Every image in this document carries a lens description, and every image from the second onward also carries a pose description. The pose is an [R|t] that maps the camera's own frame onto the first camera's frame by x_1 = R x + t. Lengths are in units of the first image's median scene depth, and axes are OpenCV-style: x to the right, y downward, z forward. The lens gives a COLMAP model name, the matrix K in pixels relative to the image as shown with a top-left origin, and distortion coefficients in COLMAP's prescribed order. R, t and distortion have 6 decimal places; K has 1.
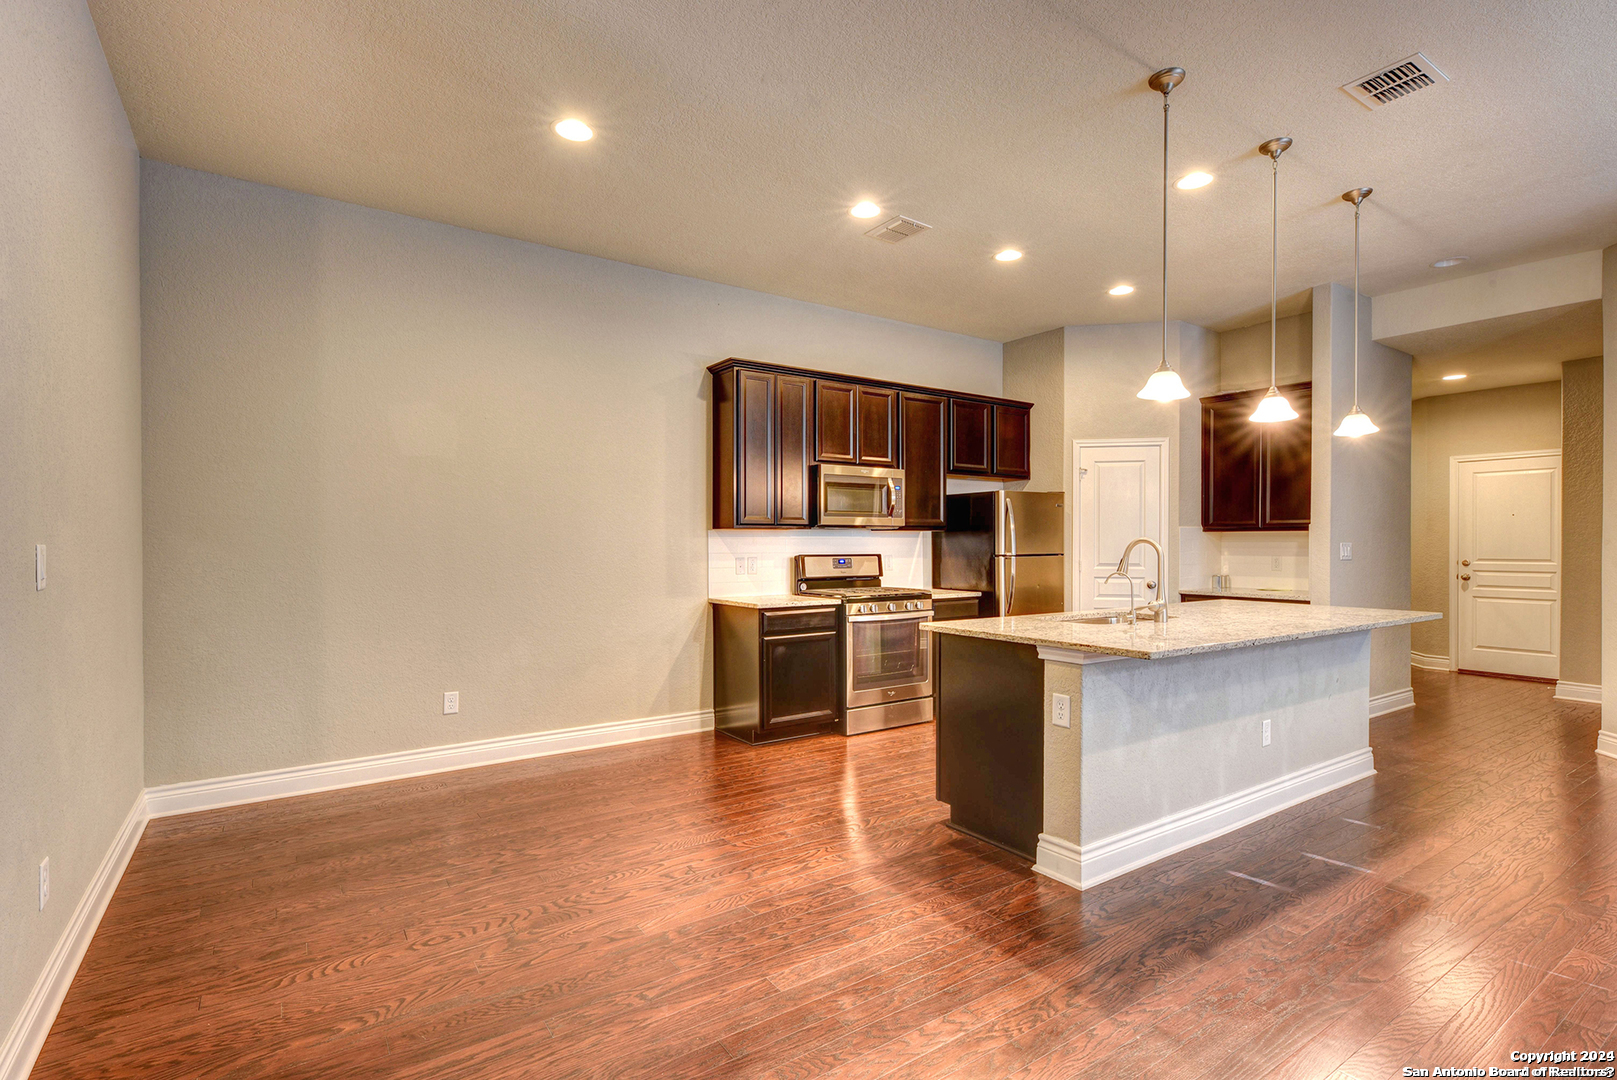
lens RADIAL K [[770.0, 0, 803.5], [0, 770.0, 545.1], [0, 0, 1]] dist [0.013280, -0.000516]
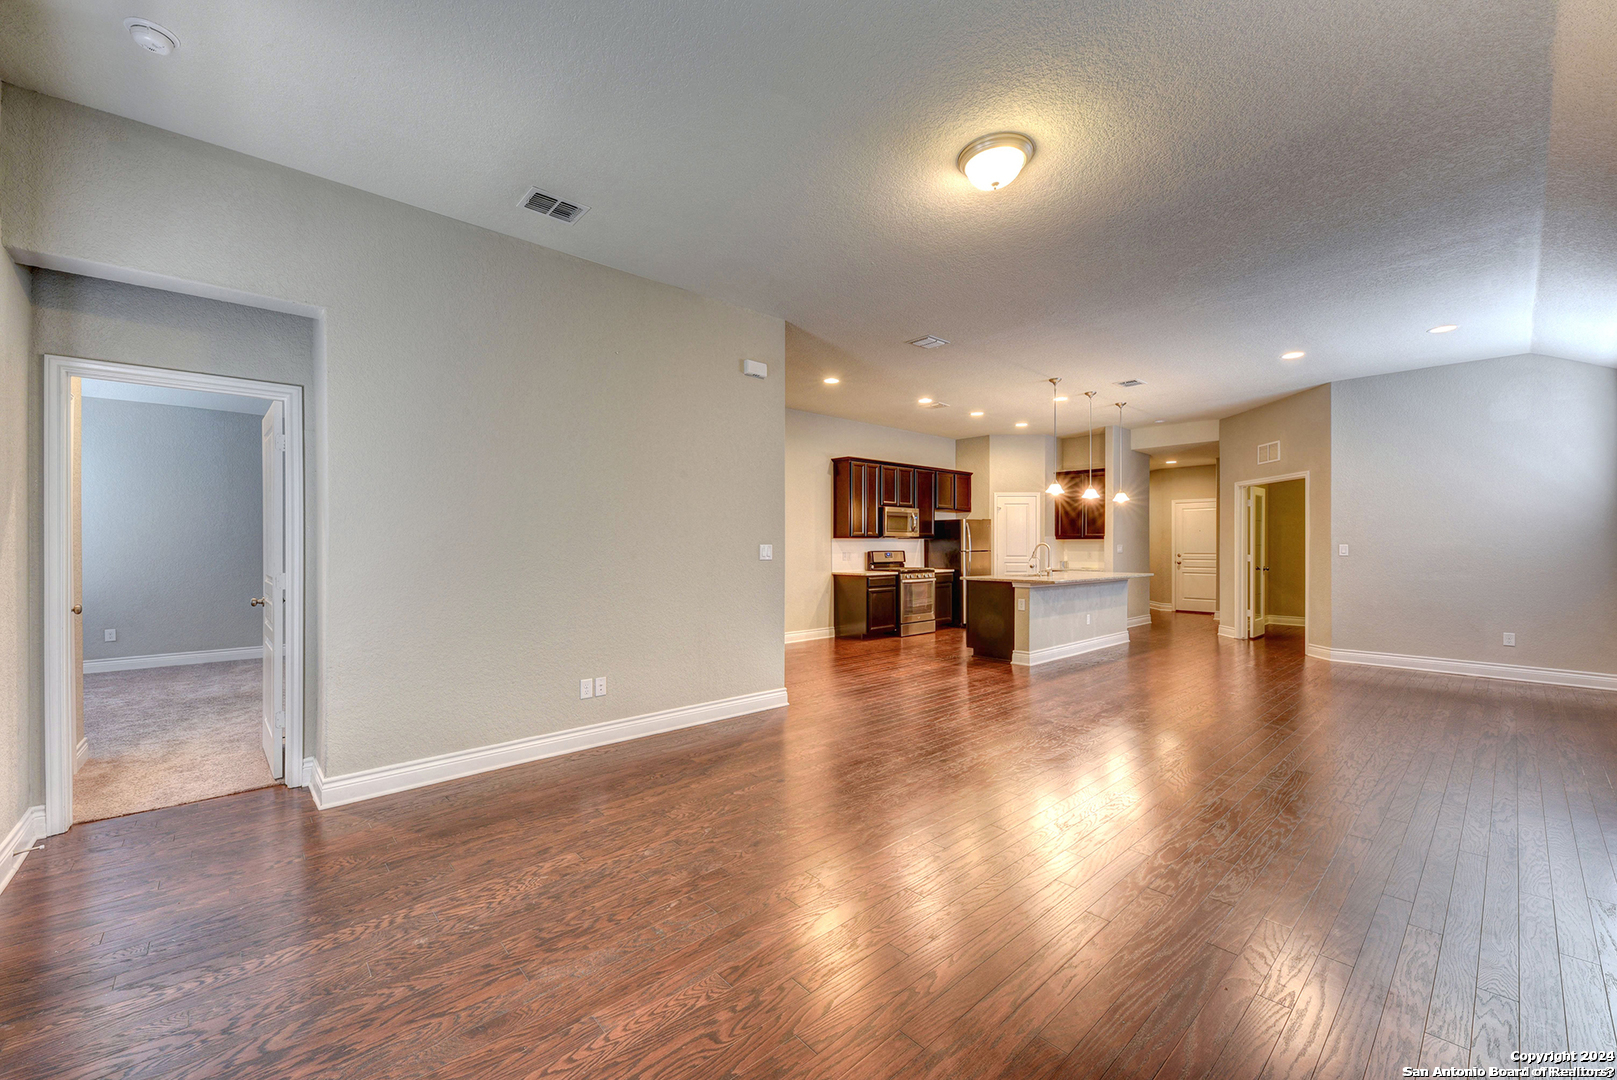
lens RADIAL K [[633.5, 0, 803.2], [0, 633.5, 544.9], [0, 0, 1]] dist [0.008336, -0.003623]
pose [[0.991236, -0.000358, 0.132105, -0.410556], [0.000847, 0.999993, -0.003651, 0.002758], [-0.132103, 0.003731, 0.991229, -0.638674]]
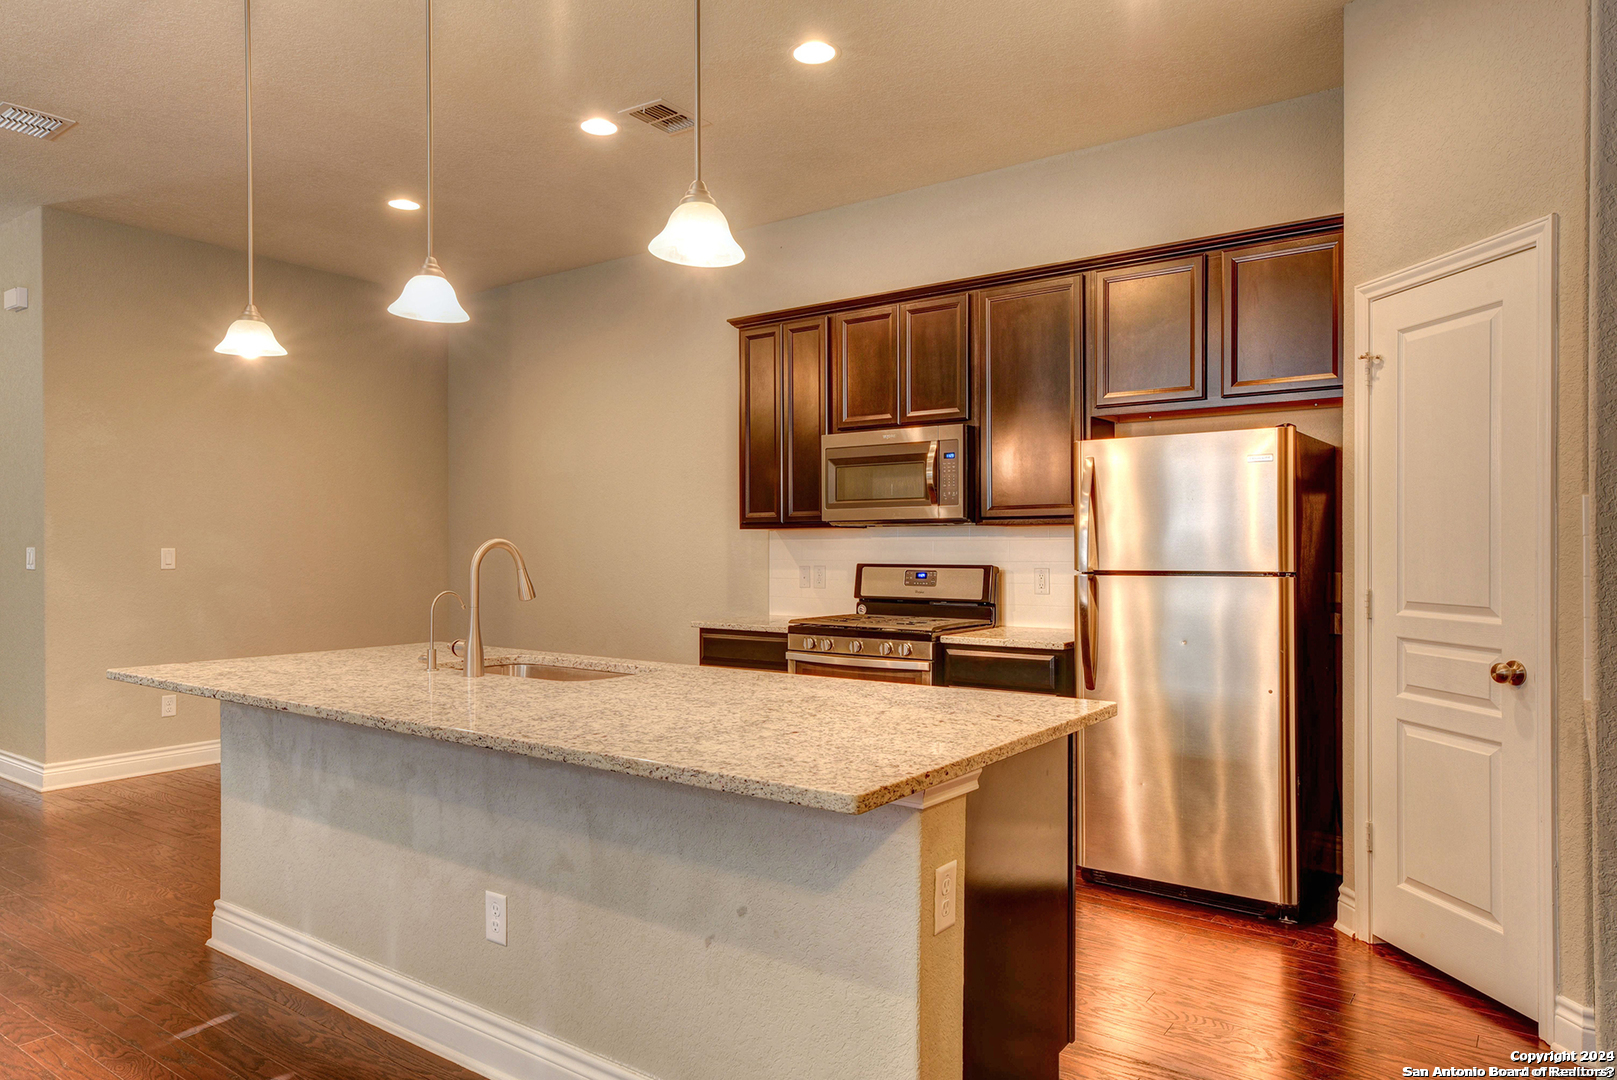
lens RADIAL K [[1032.8, 0, 805.4], [0, 1032.8, 551.1], [0, 0, 1]] dist [0.002035, 0.019515]
pose [[0.337555, 0.003877, -0.941298, 0.895650], [-0.000996, 0.999992, 0.003762, -0.002598], [0.941305, -0.000333, 0.337557, 0.654521]]
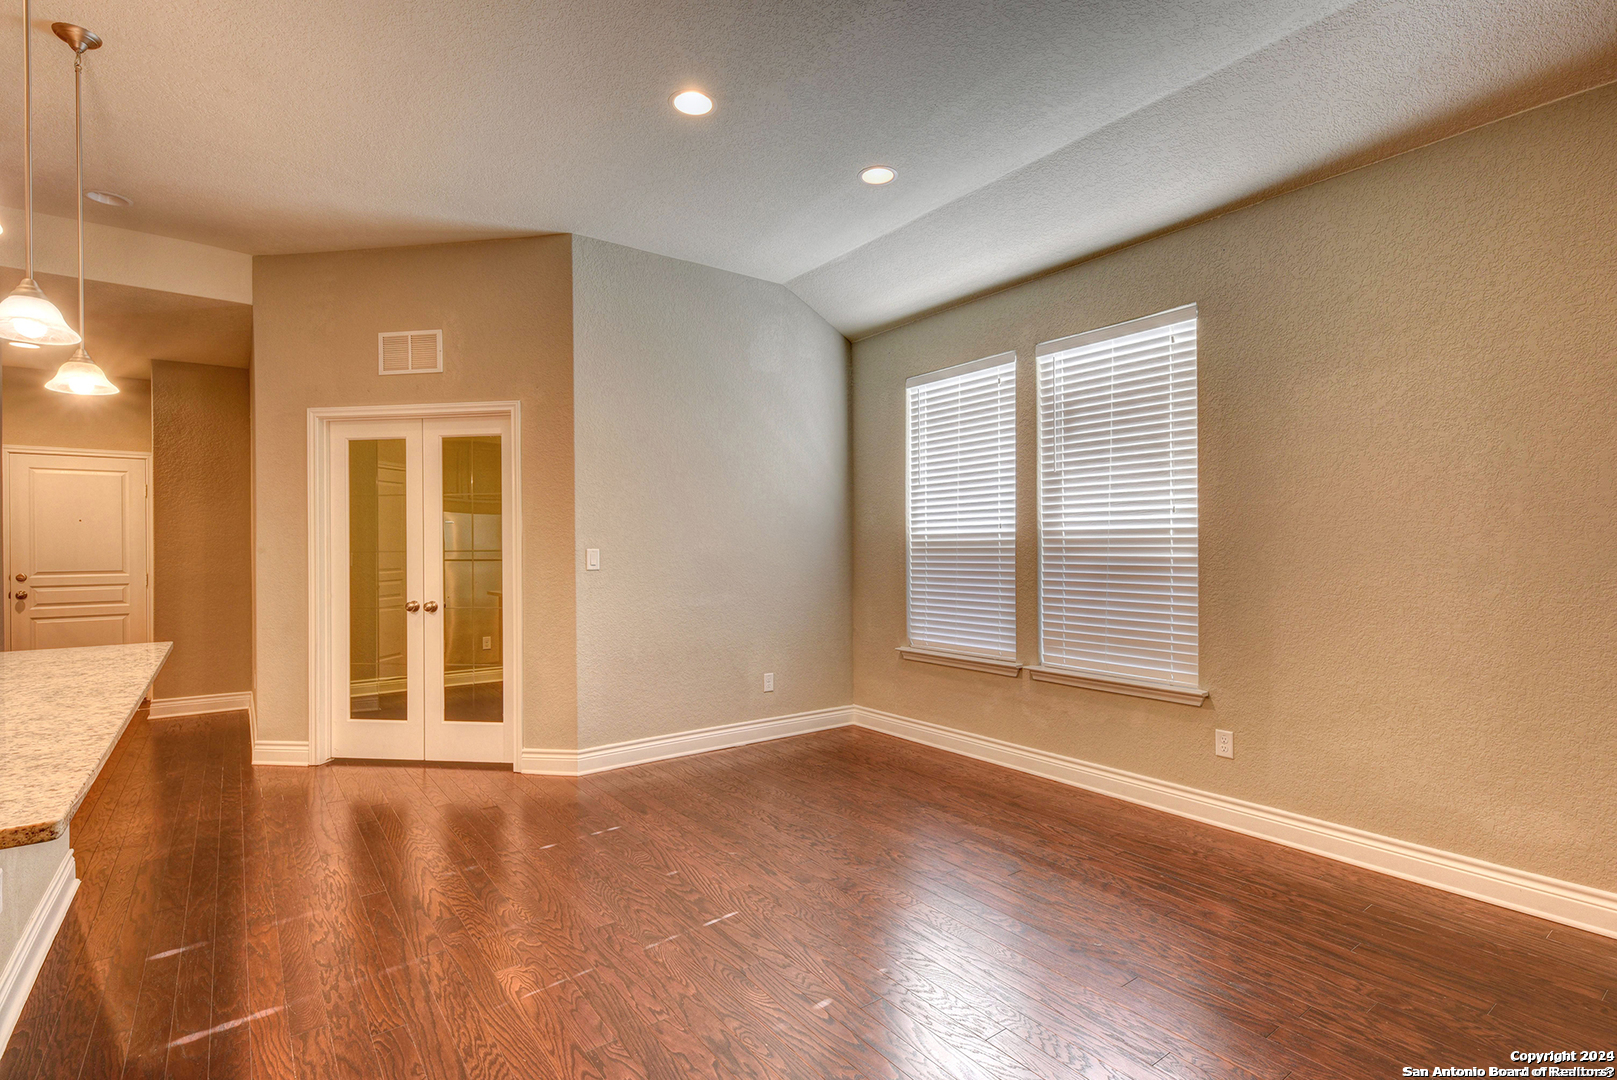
lens RADIAL K [[770.0, 0, 802.8], [0, 770.0, 546.7], [0, 0, 1]] dist [0.013280, -0.000516]
pose [[-0.038241, 0.001484, 0.999267, 0.008532], [0.009403, 0.999955, -0.001125, -0.001271], [-0.999224, 0.009353, -0.038254, 0.297613]]
